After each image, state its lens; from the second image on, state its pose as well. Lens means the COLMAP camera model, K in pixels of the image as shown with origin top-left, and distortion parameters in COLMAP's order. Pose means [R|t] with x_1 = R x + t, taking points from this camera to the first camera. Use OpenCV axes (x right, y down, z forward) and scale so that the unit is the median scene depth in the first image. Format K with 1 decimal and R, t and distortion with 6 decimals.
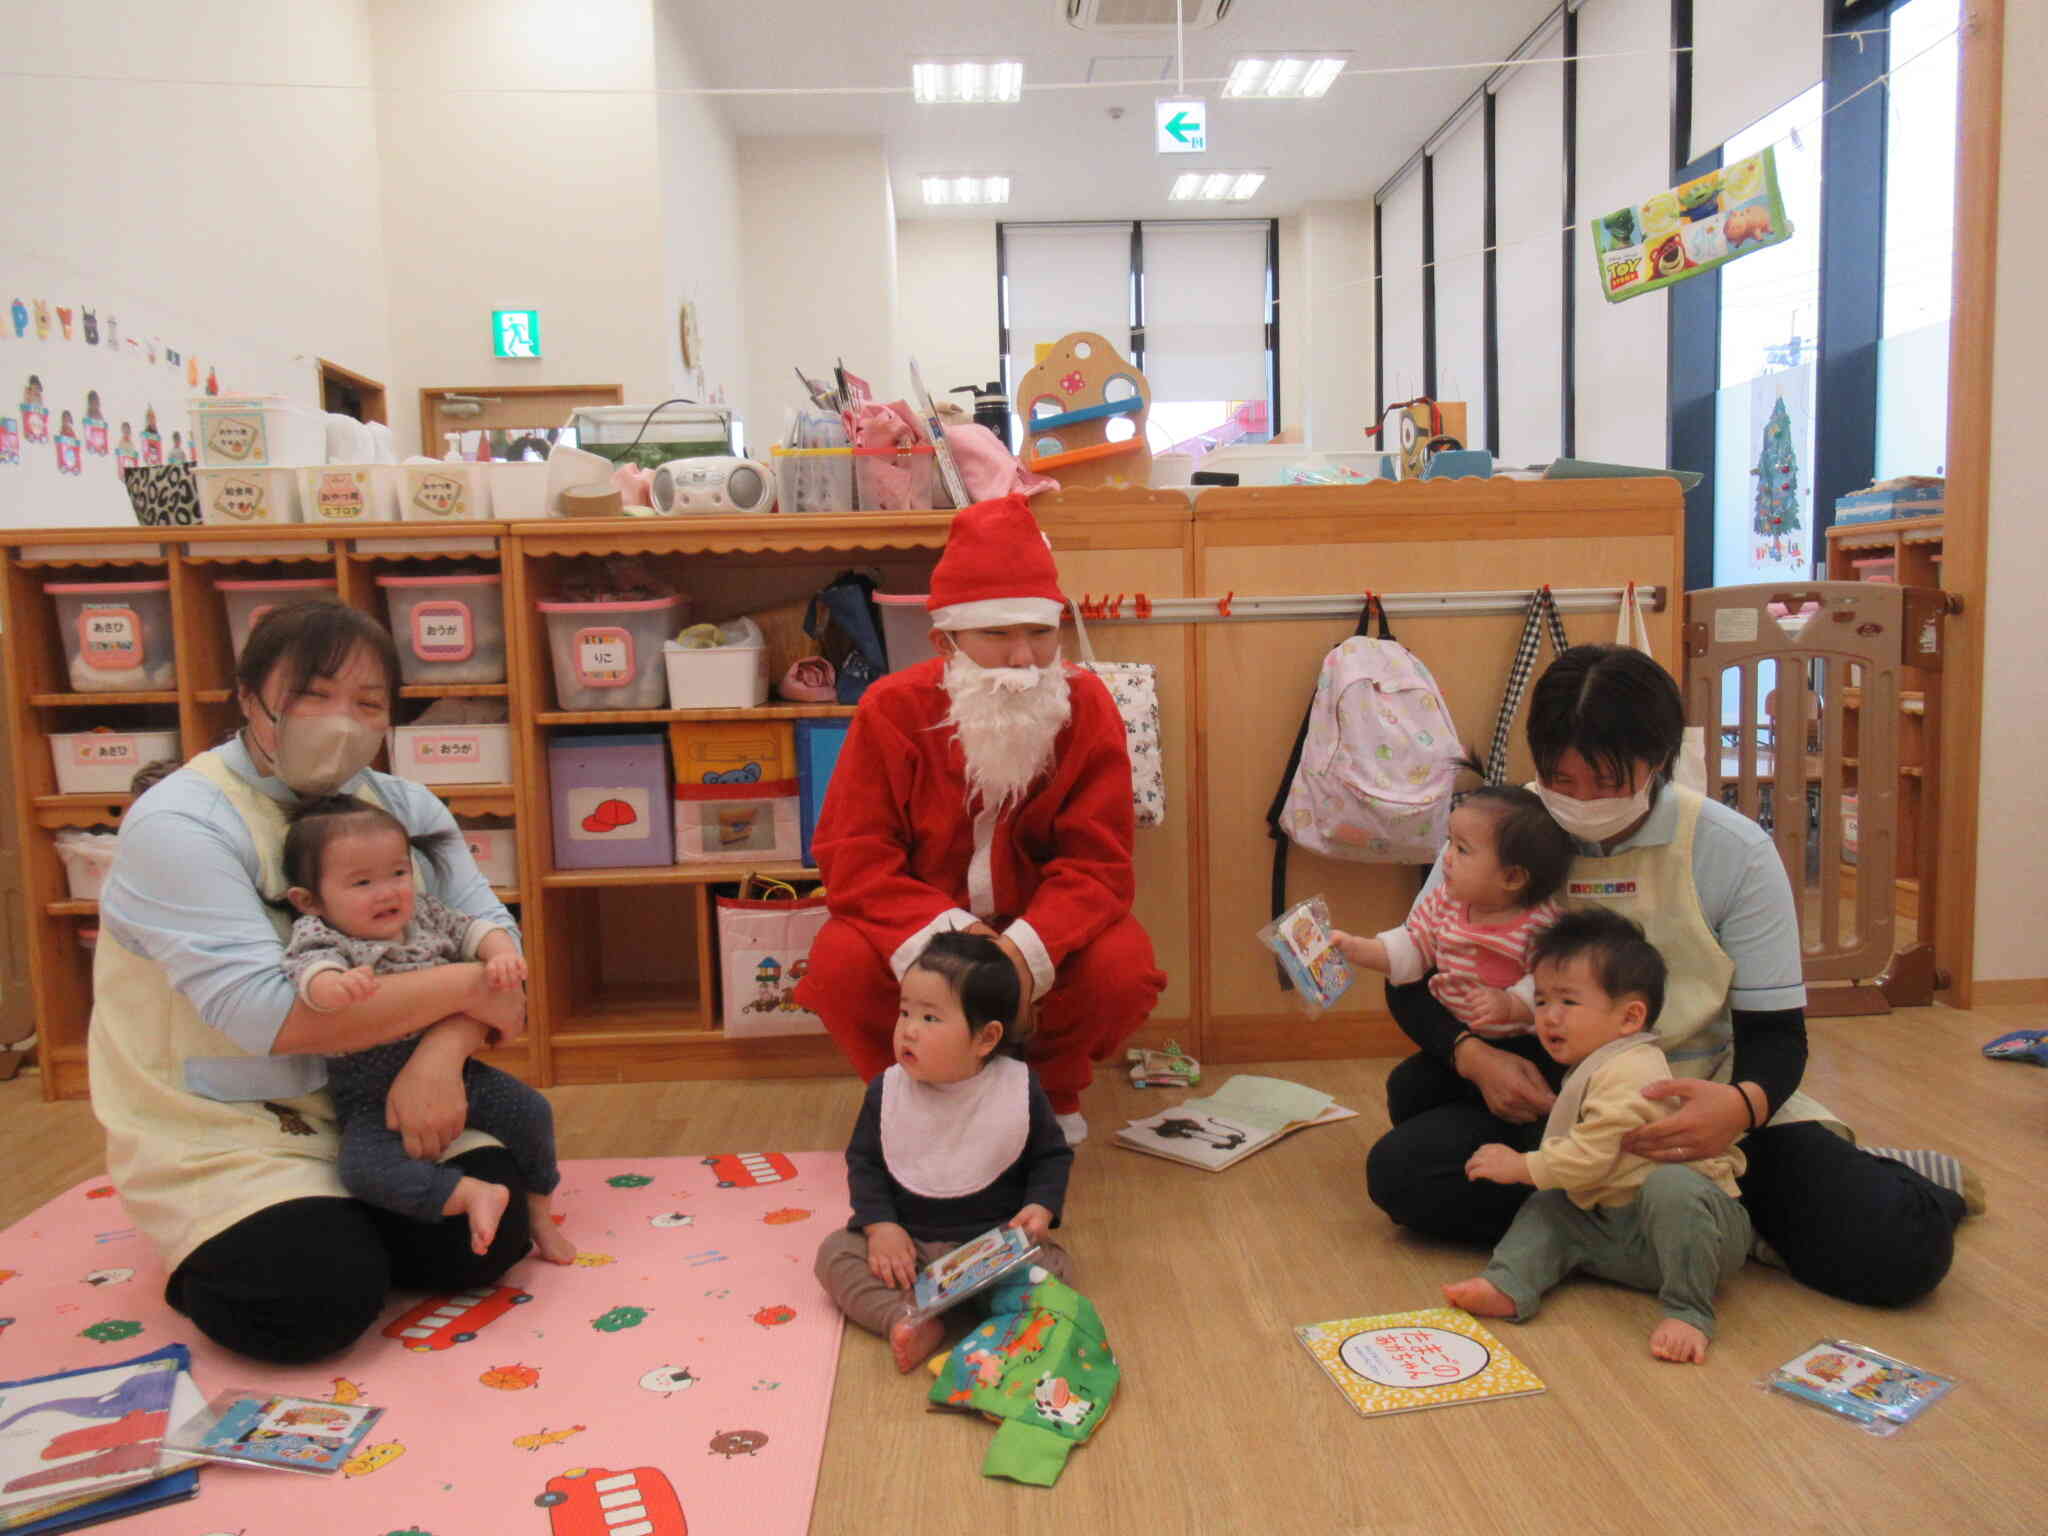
lens RADIAL K [[1529.2, 0, 1024.0], [0, 1529.2, 768.0], [0, 0, 1]] dist [0.002529, -0.001222]
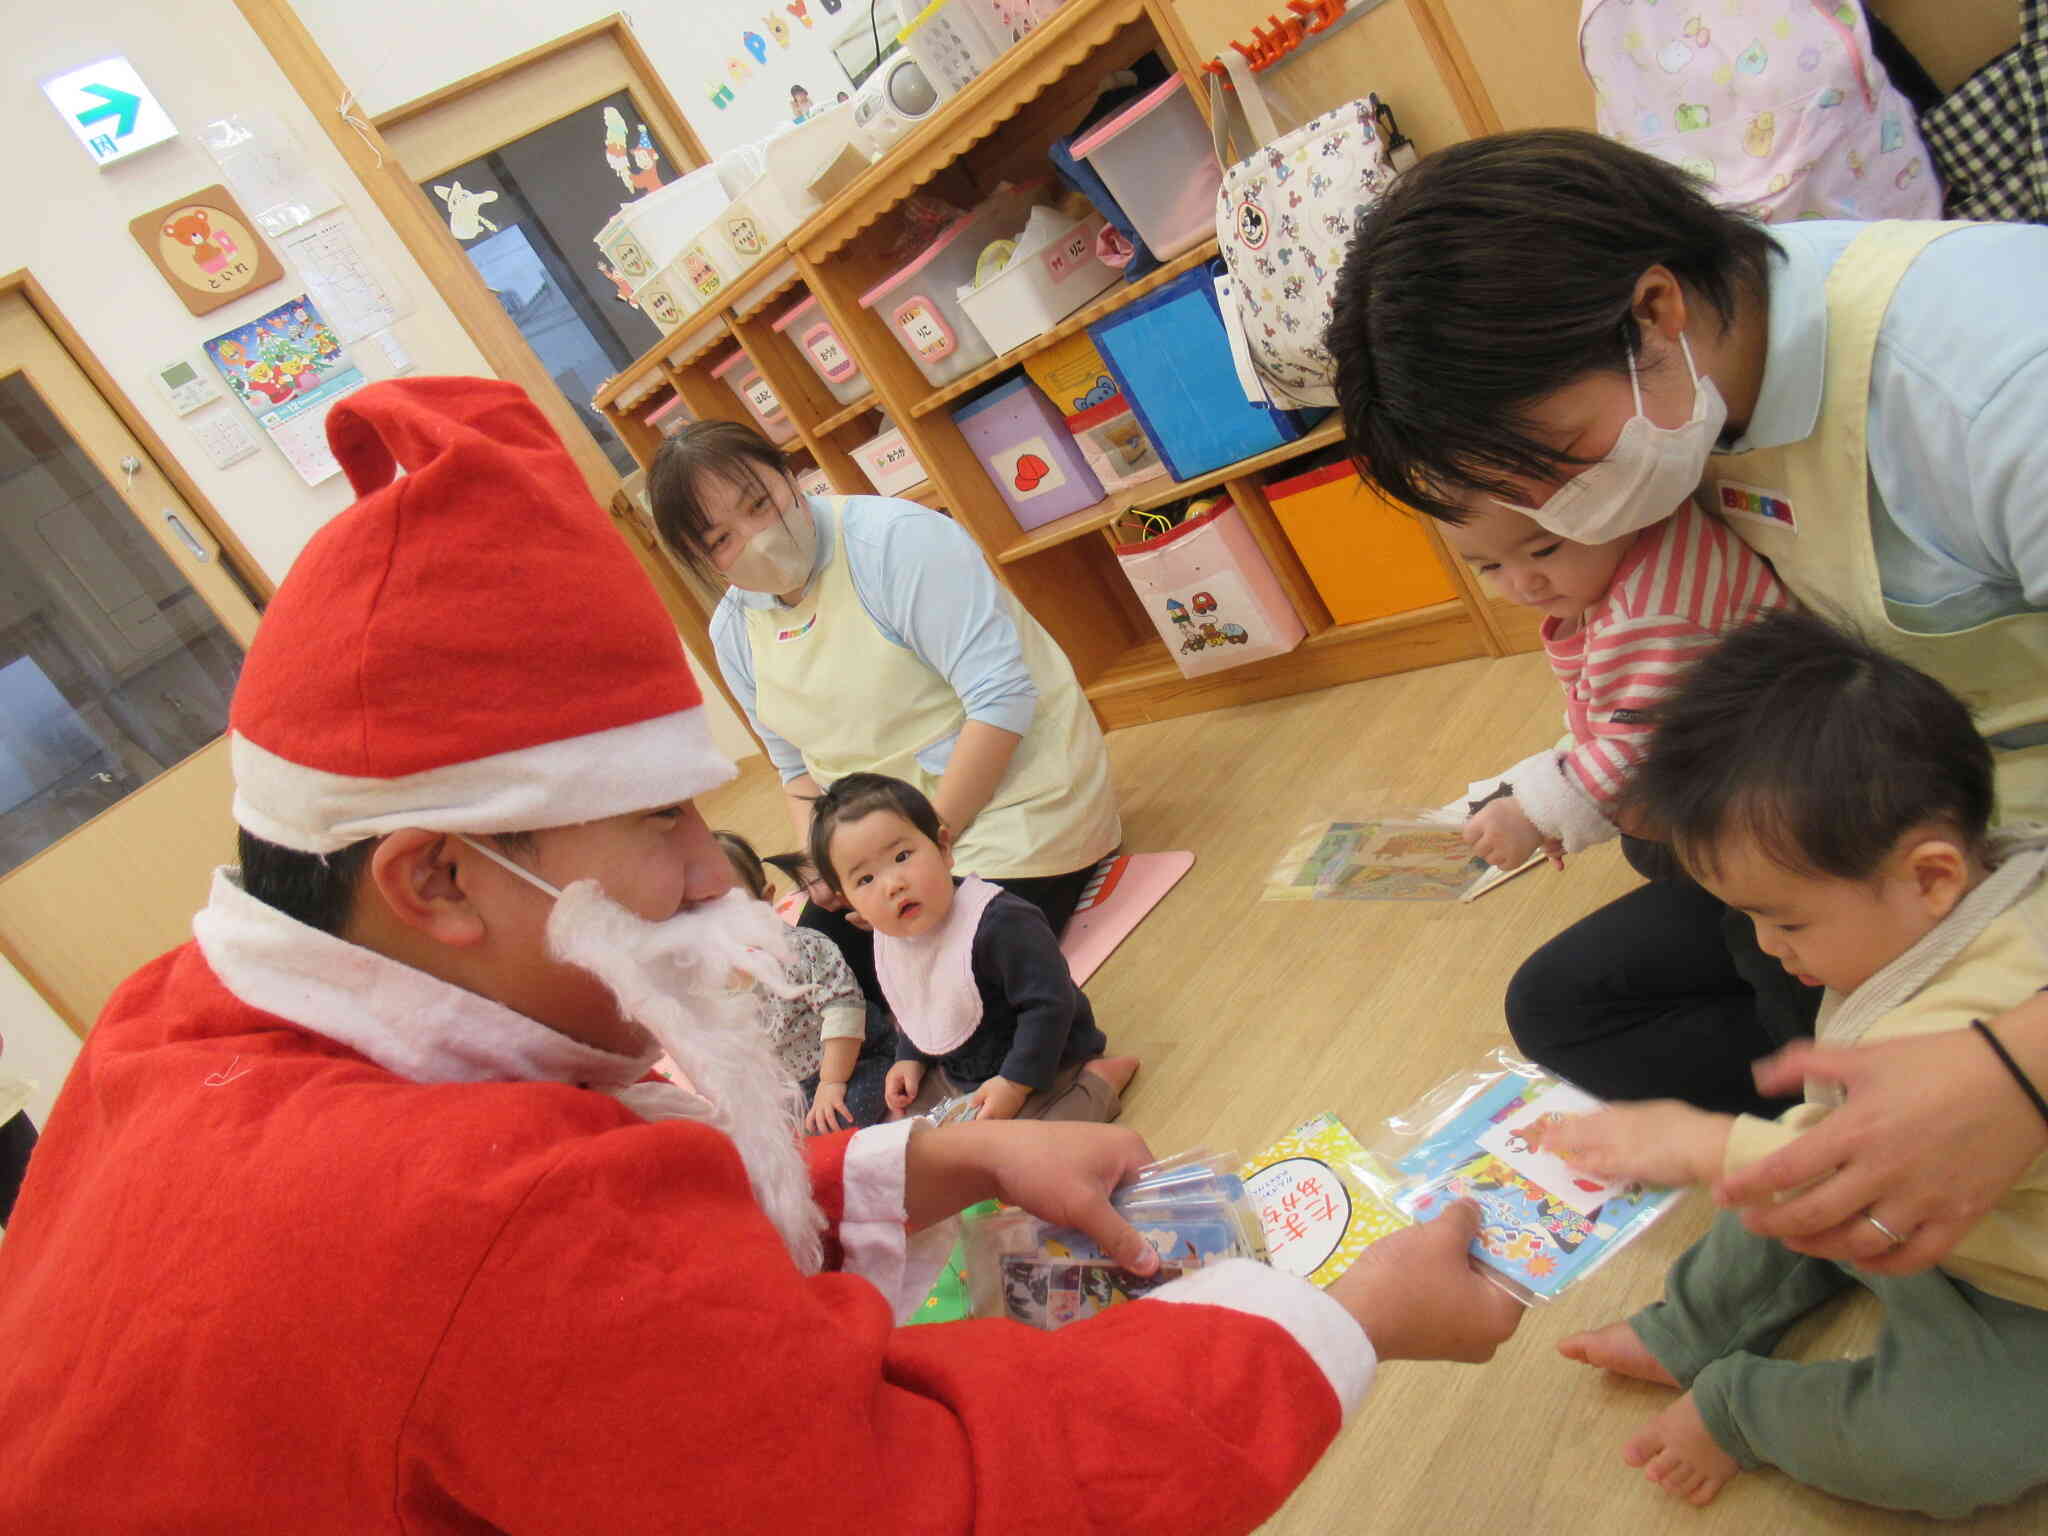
lens RADIAL K [[1529.2, 0, 1024.0], [0, 1529.2, 768.0], [0, 0, 1]] dist [0.002529, -0.001222]
pose [[0.561890, -0.053444, -0.825484, 0.492409], [0.449488, 0.857461, 0.250443, -0.049021], [0.694435, -0.511766, 0.505821, 0.434380]]
